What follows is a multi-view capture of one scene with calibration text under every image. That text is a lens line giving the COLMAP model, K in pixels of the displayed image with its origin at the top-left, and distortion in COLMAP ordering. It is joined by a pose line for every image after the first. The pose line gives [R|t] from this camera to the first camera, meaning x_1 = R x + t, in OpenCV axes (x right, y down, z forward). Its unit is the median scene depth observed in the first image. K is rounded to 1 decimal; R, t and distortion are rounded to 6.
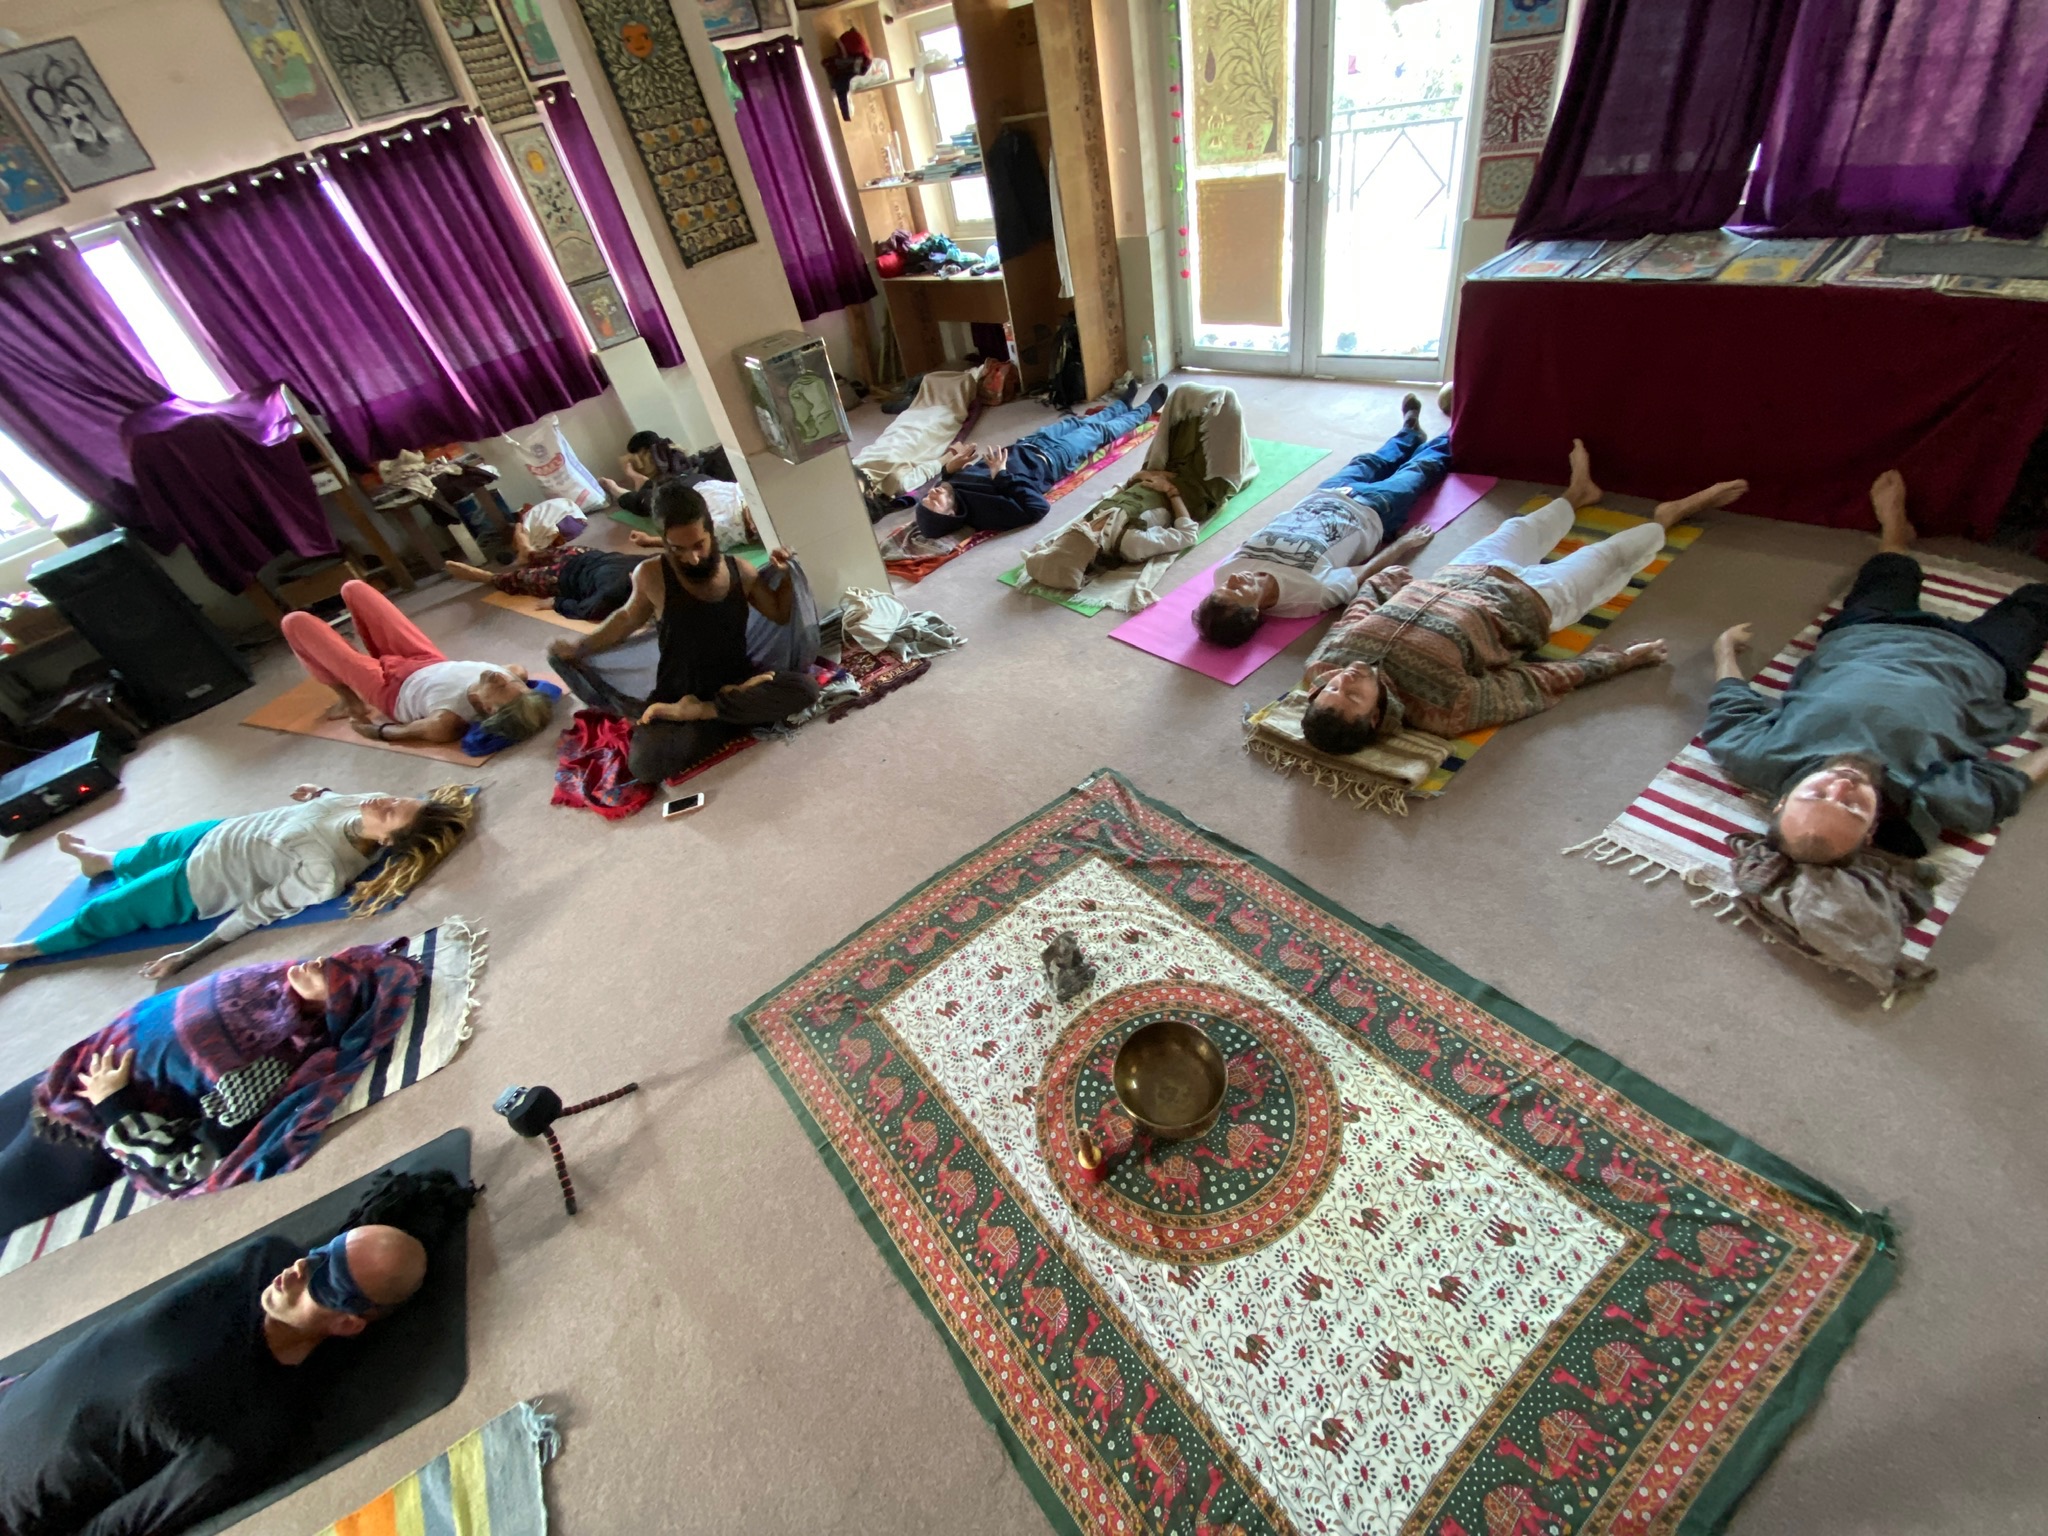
lens RADIAL K [[813.6, 0, 1024.0], [0, 813.6, 768.0], [0, 0, 1]] dist [0.009944, -0.014871]
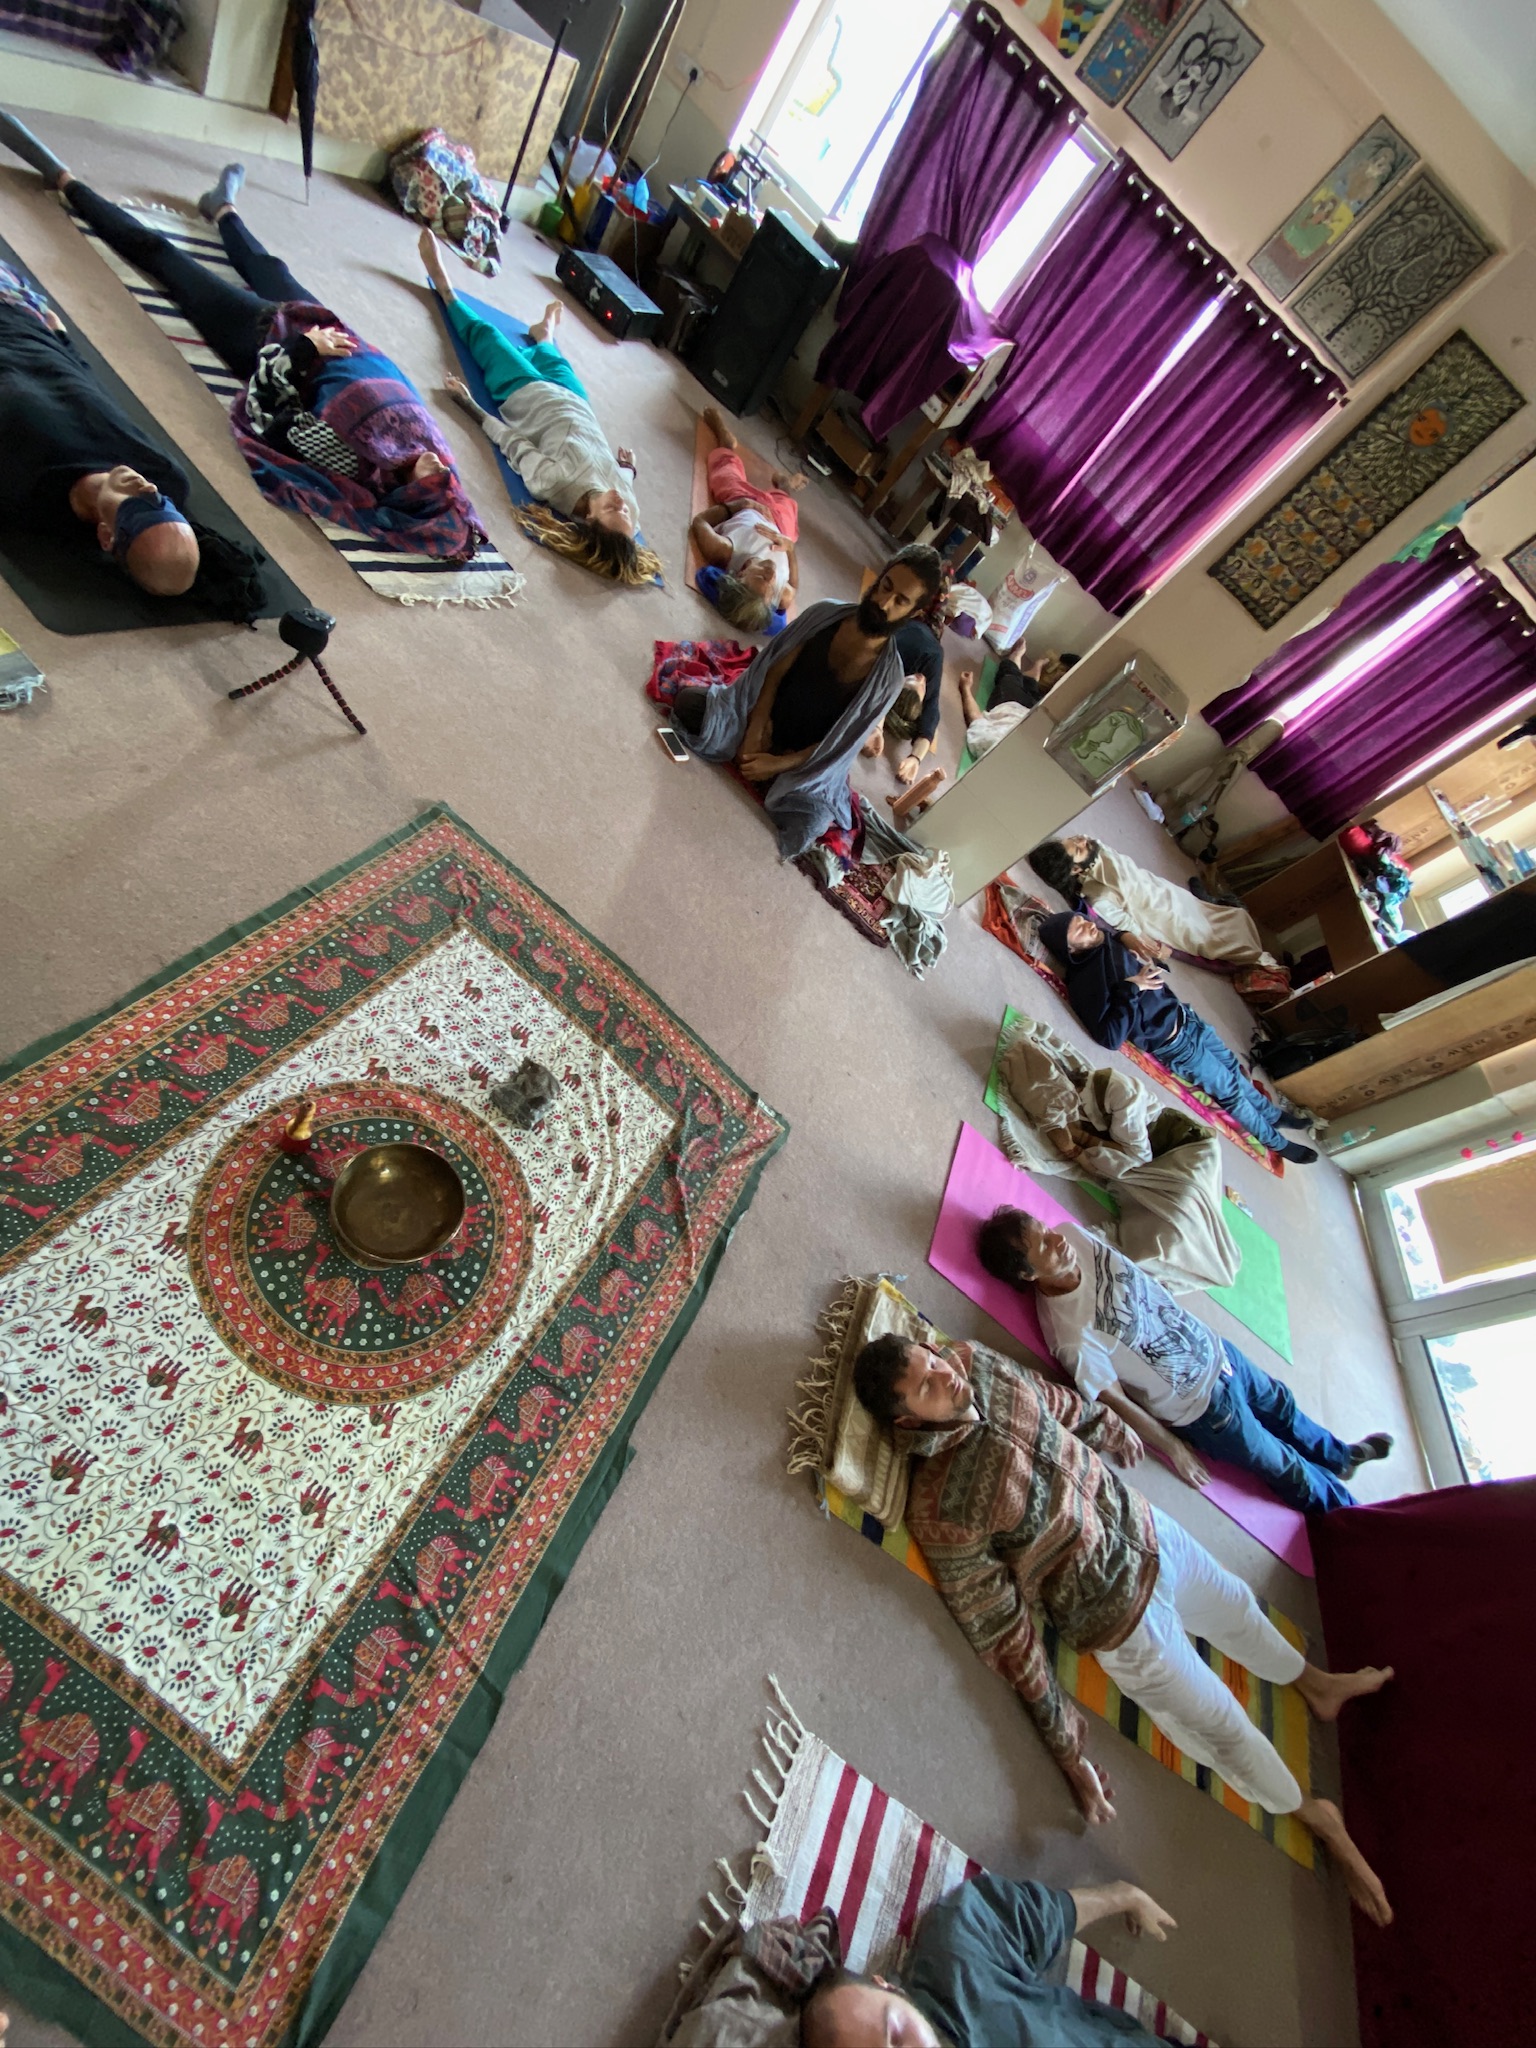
lens RADIAL K [[821.9, 0, 768.0], [0, 821.9, 1024.0], [0, 0, 1]] dist [0.005463, -0.012384]
pose [[0.223613, 0.950331, -0.216490, 0.237926], [-0.959537, 0.253638, 0.122293, -0.152329], [0.171129, 0.180384, 0.968595, 0.122681]]
